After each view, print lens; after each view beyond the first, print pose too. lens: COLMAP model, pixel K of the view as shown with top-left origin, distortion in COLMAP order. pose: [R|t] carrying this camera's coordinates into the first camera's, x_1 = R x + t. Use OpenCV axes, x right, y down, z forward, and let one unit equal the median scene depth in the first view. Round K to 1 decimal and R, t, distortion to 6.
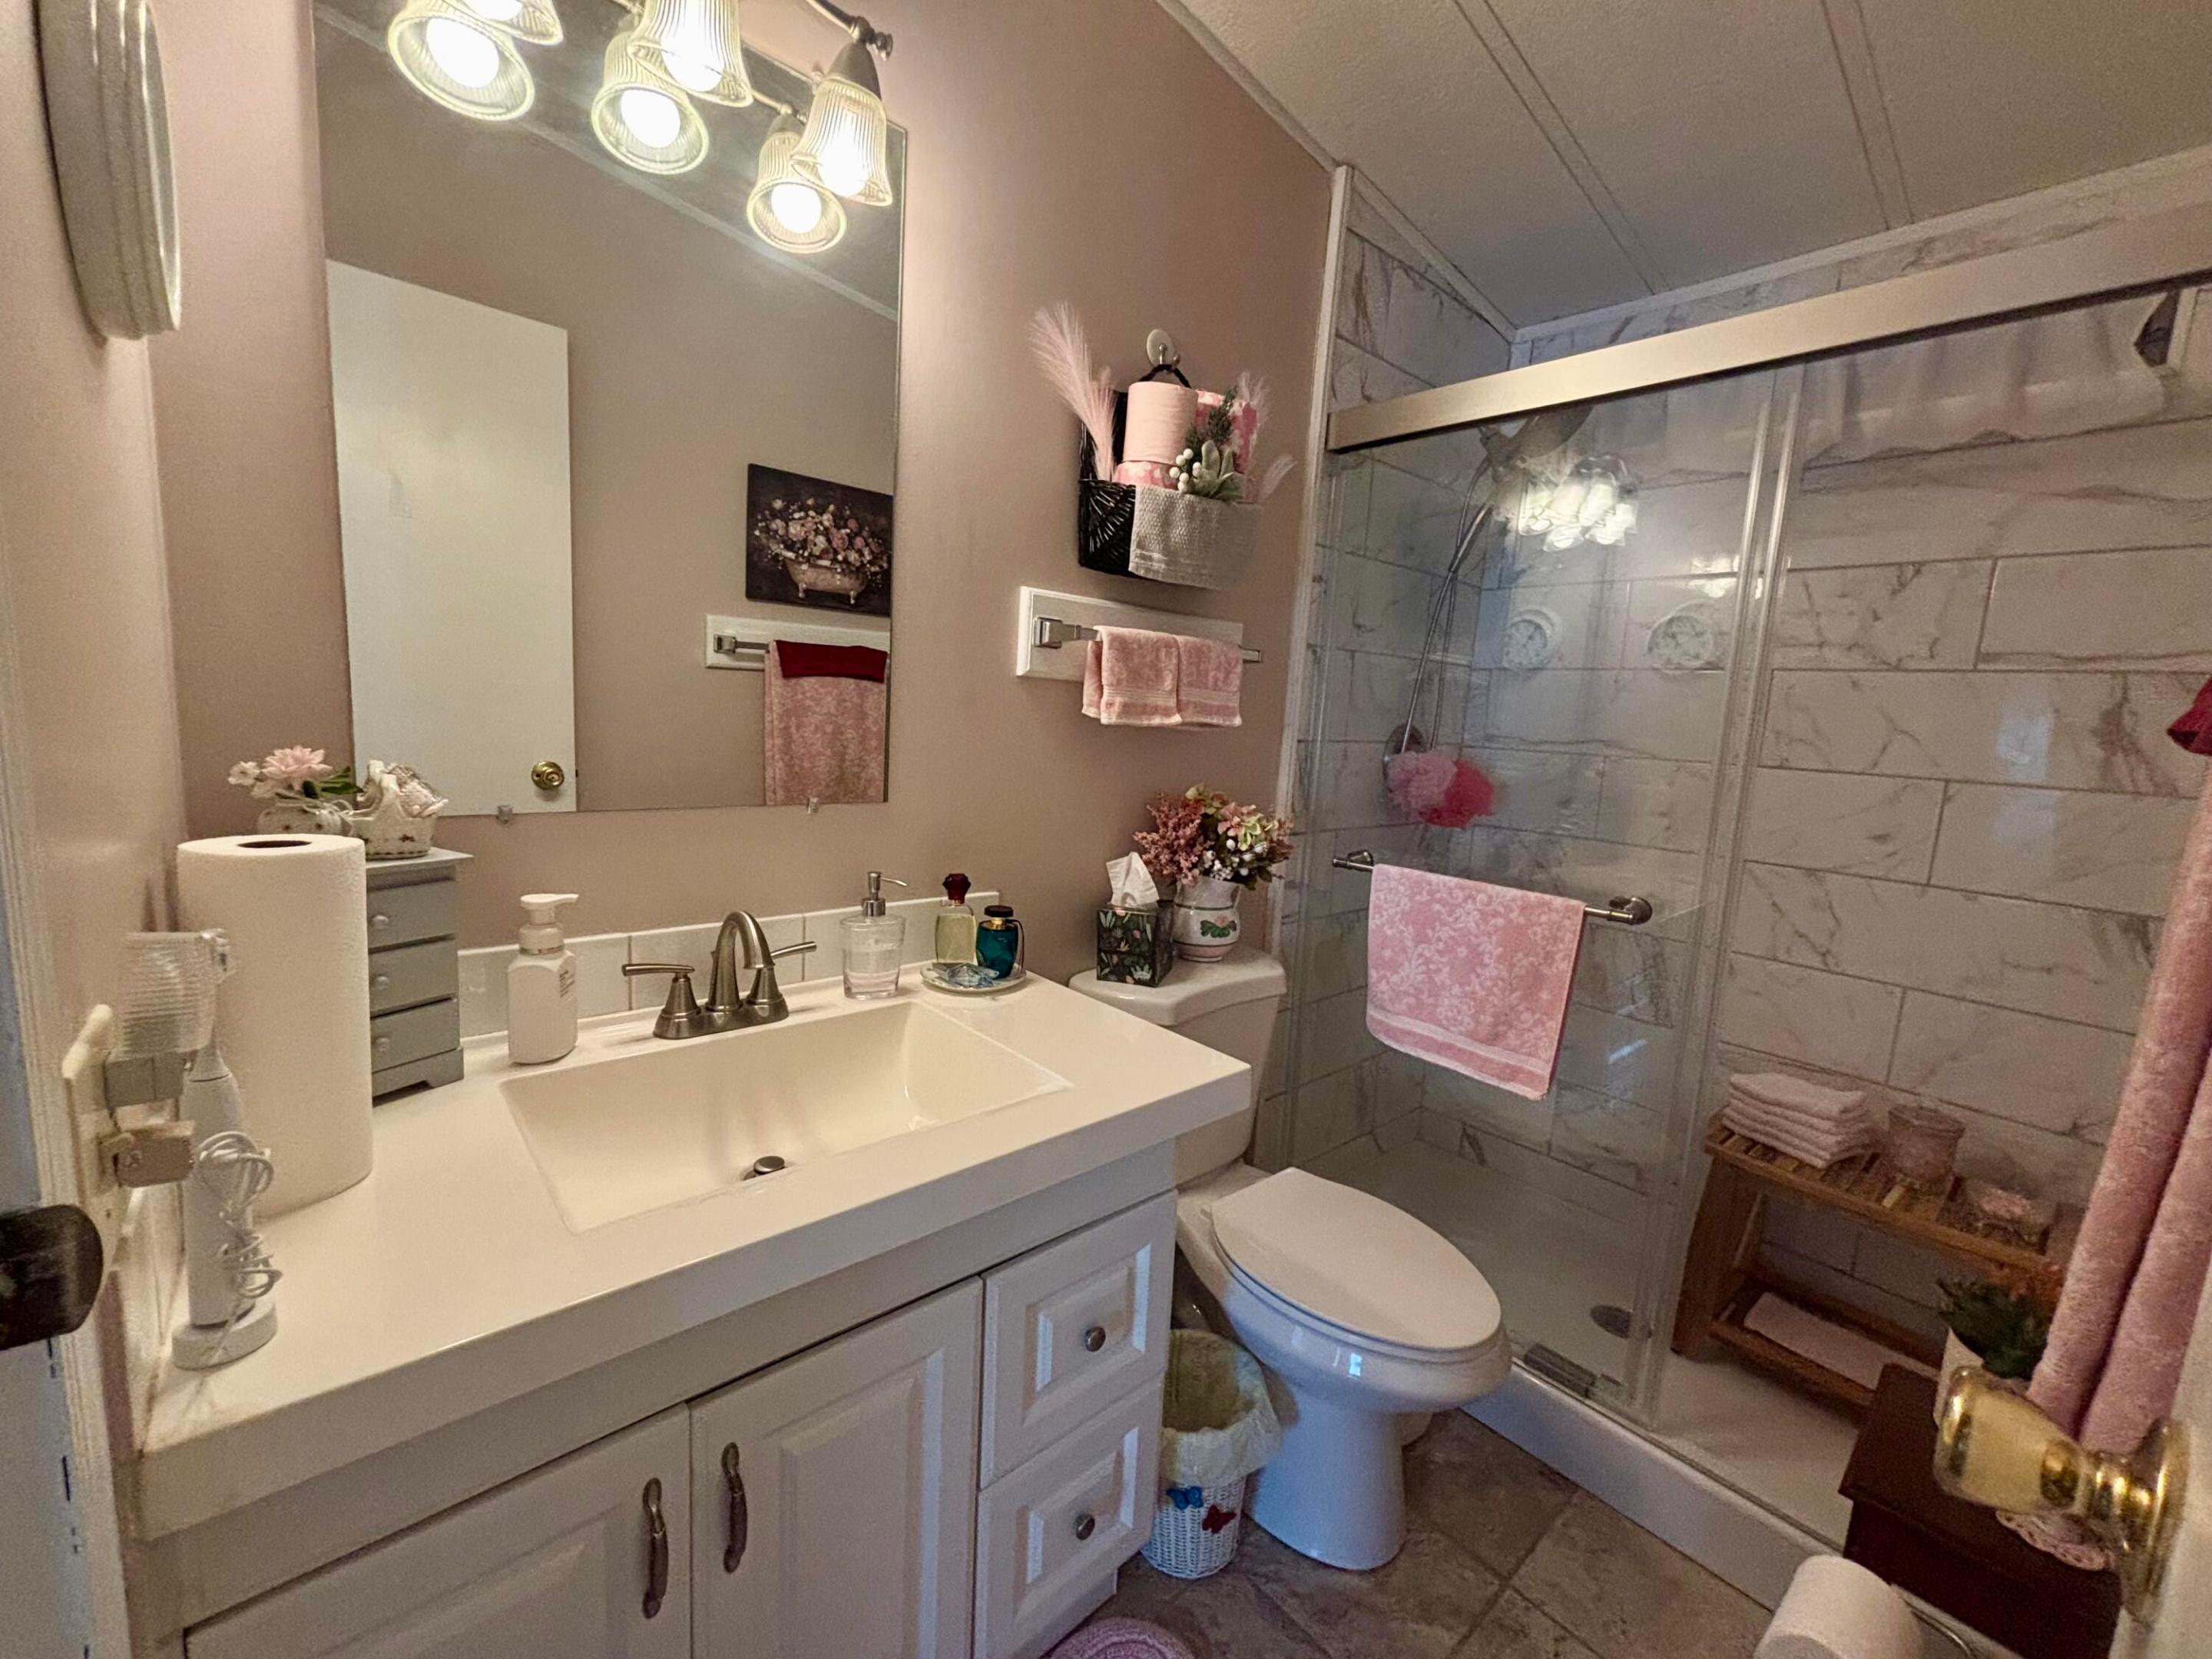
lens RADIAL K [[888.7, 0, 1109.3], [0, 888.7, 831.3], [0, 0, 1]] dist [0.005917, -0.003728]
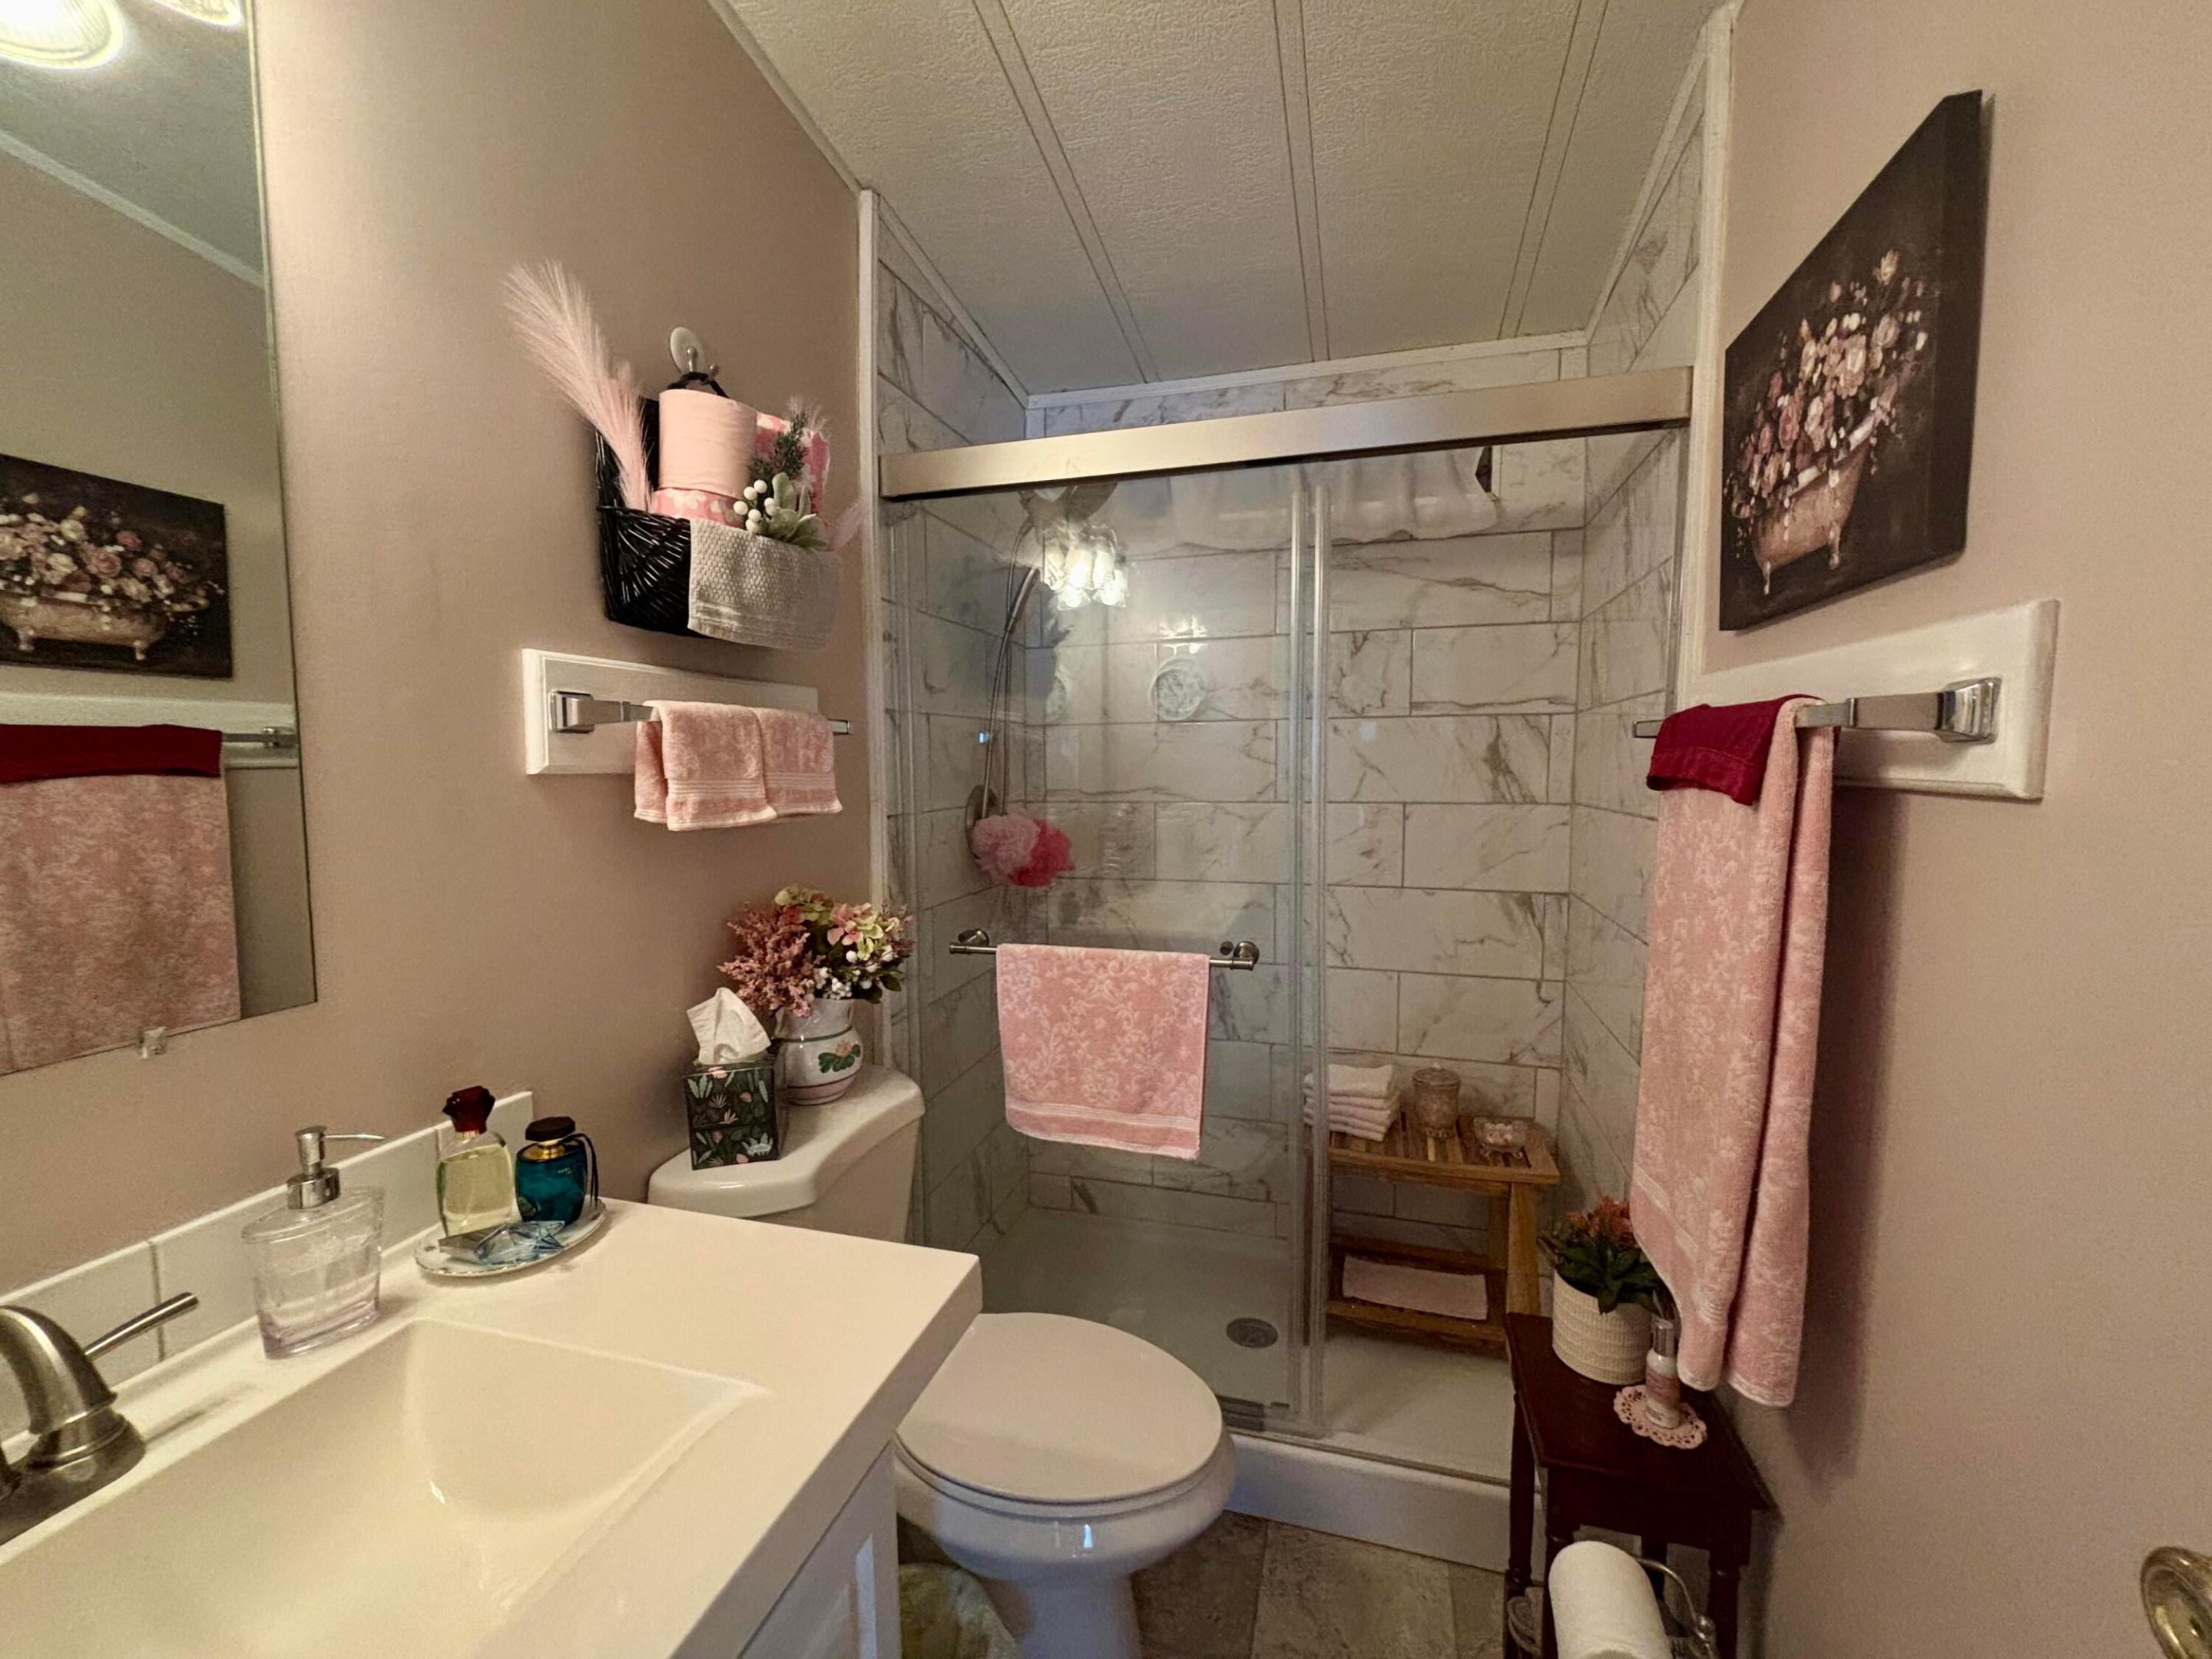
lens RADIAL K [[897.2, 0, 1112.6], [0, 897.2, 830.9], [0, 0, 1]] dist [0.008987, -0.004336]
pose [[0.845233, -0.101178, 0.524733, -0.082602], [0.128246, 0.991623, -0.015374, -0.055595], [-0.518782, 0.080289, 0.851128, 0.149680]]
